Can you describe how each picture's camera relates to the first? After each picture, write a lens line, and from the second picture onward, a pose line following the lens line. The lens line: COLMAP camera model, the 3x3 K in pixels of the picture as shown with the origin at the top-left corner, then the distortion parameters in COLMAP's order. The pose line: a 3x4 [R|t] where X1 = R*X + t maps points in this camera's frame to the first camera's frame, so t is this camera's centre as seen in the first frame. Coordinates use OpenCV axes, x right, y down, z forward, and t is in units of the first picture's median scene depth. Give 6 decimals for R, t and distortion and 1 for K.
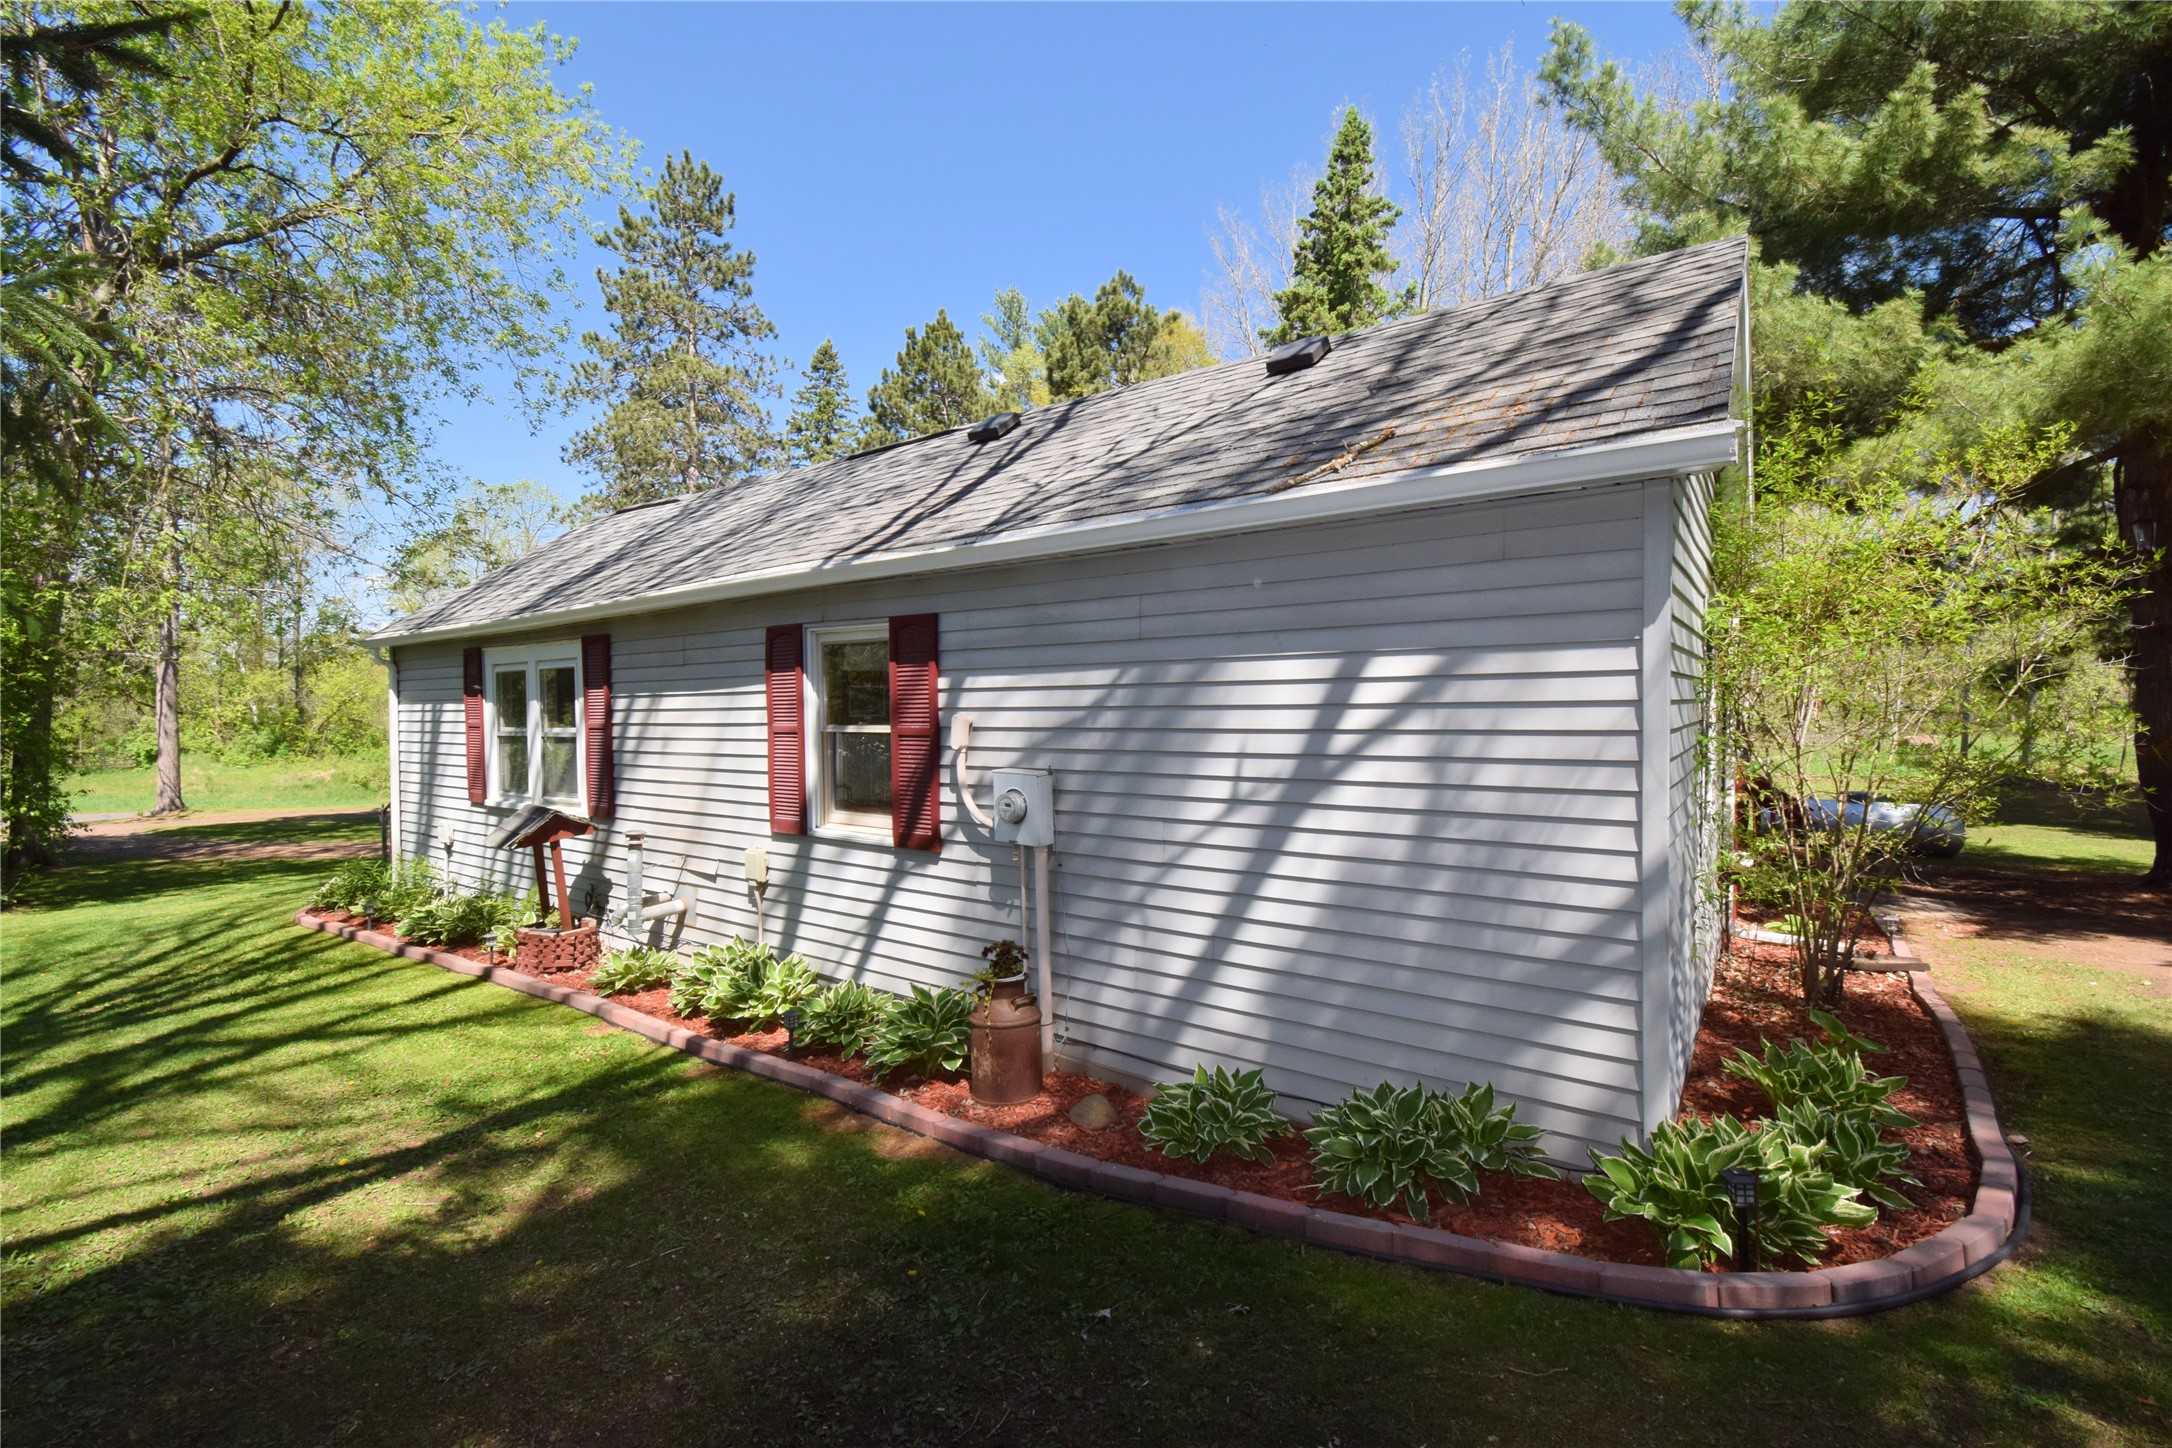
lens RADIAL K [[1021.6, 0, 1086.0], [0, 1021.6, 724.0], [0, 0, 1]] dist [0.030798, -0.028584]
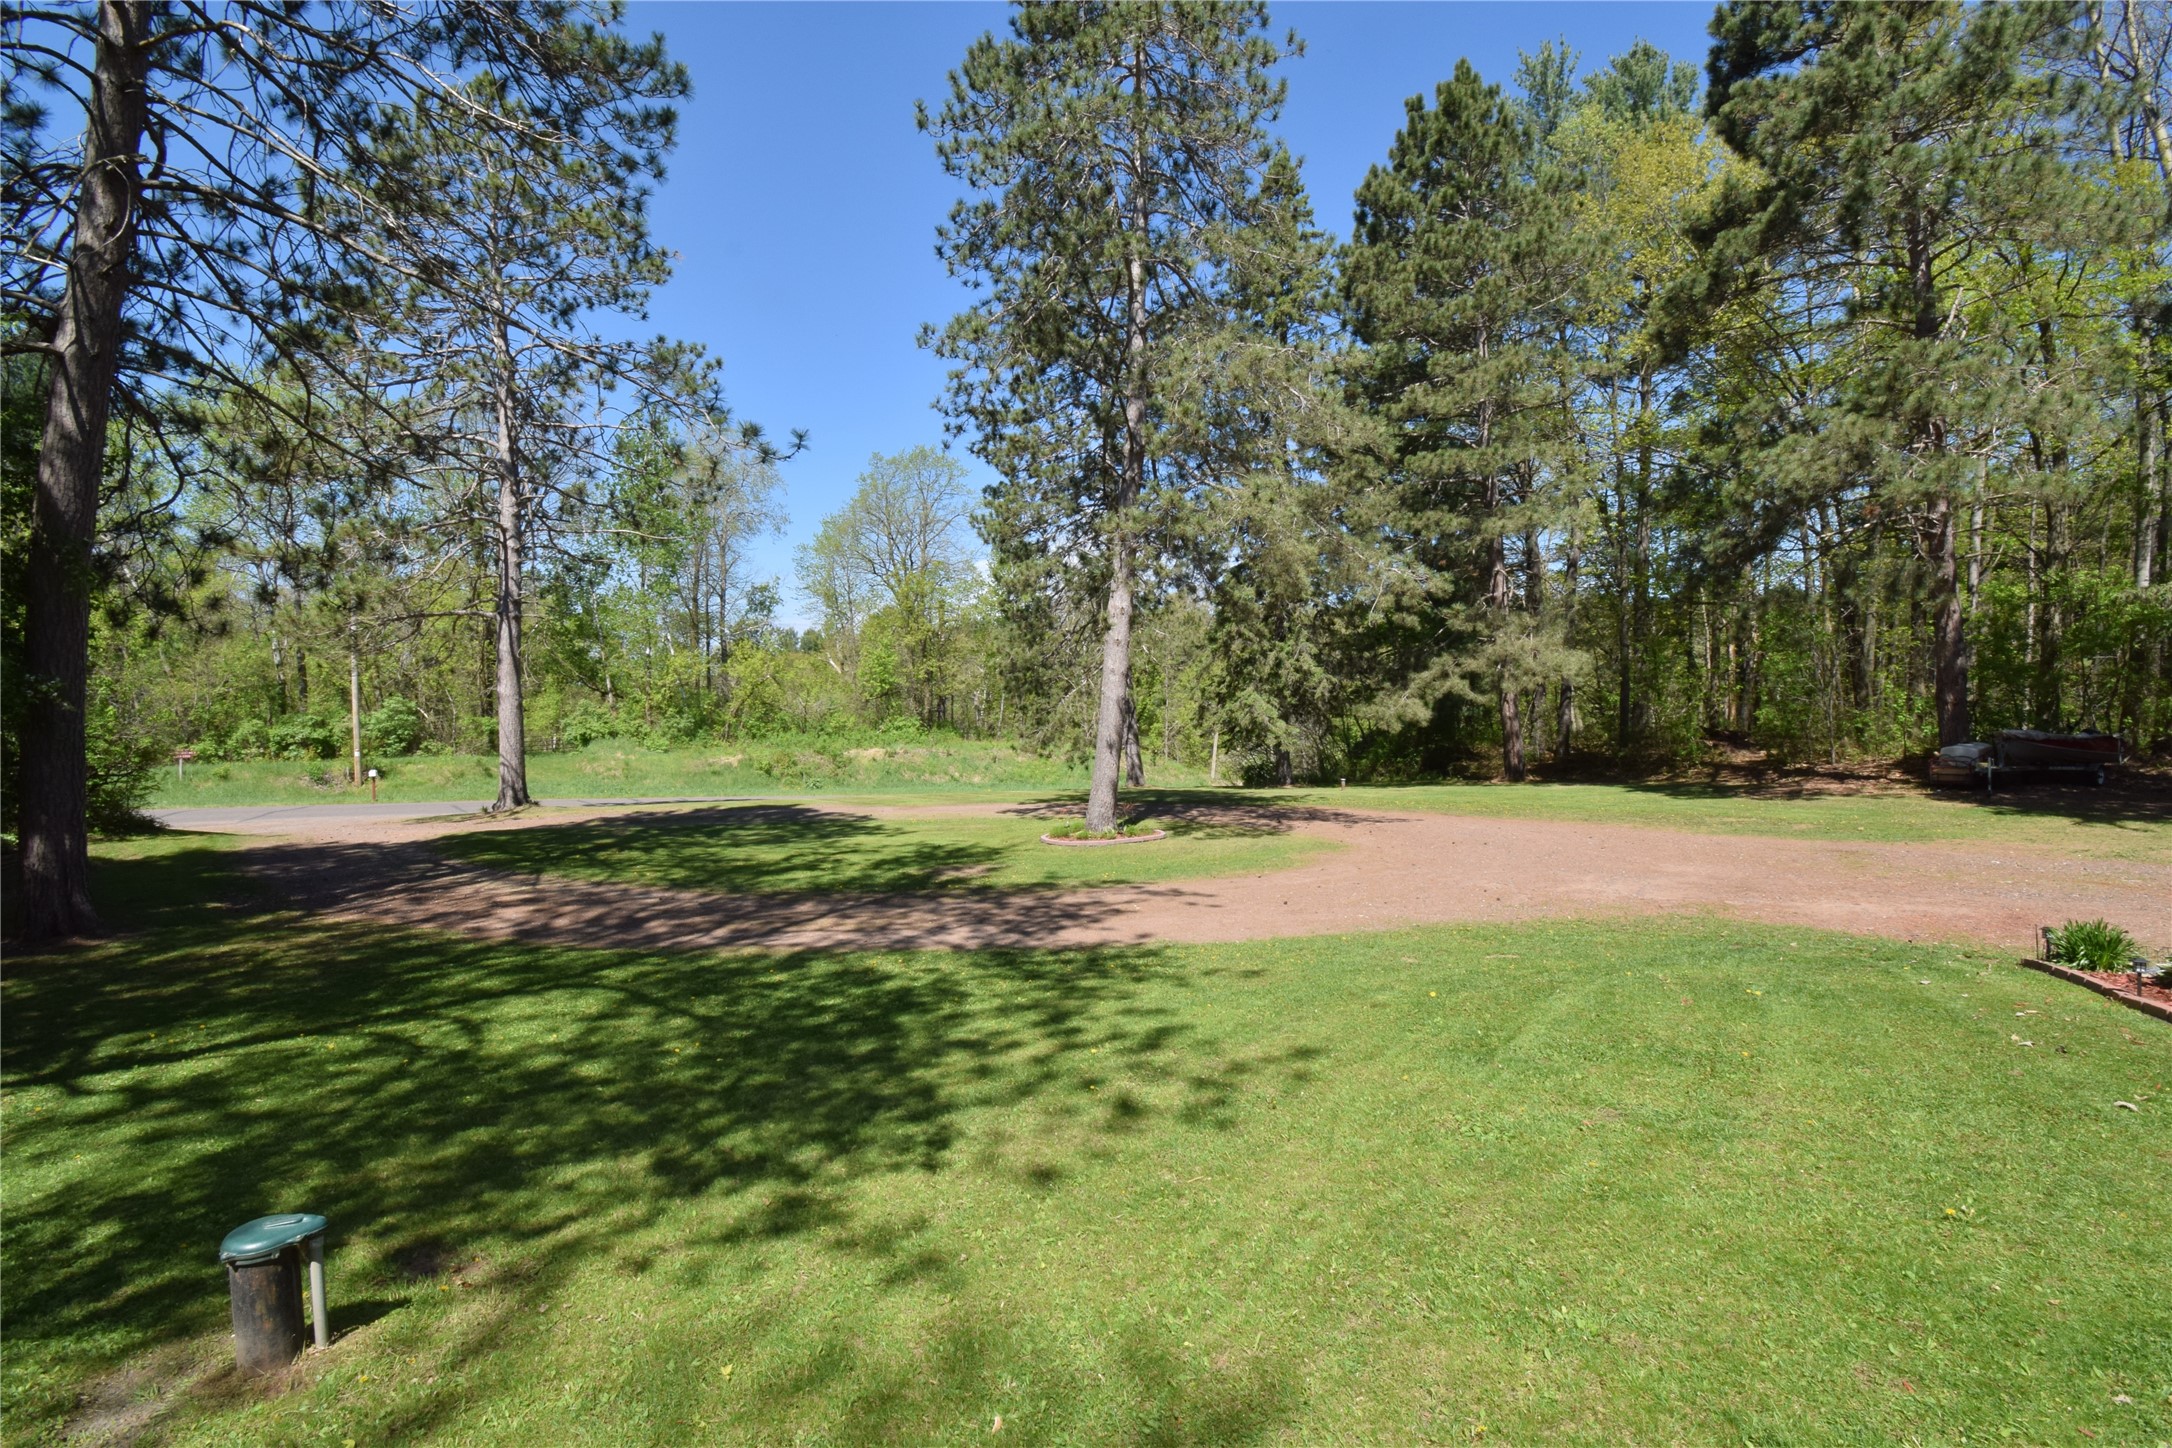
lens RADIAL K [[1021.6, 0, 1086.0], [0, 1021.6, 724.0], [0, 0, 1]] dist [0.030798, -0.028584]
pose [[0.936823, -0.005794, -0.349756, -0.110648], [0.009622, 0.999911, 0.009208, 0.010870], [0.349672, -0.011992, 0.936796, 0.234195]]
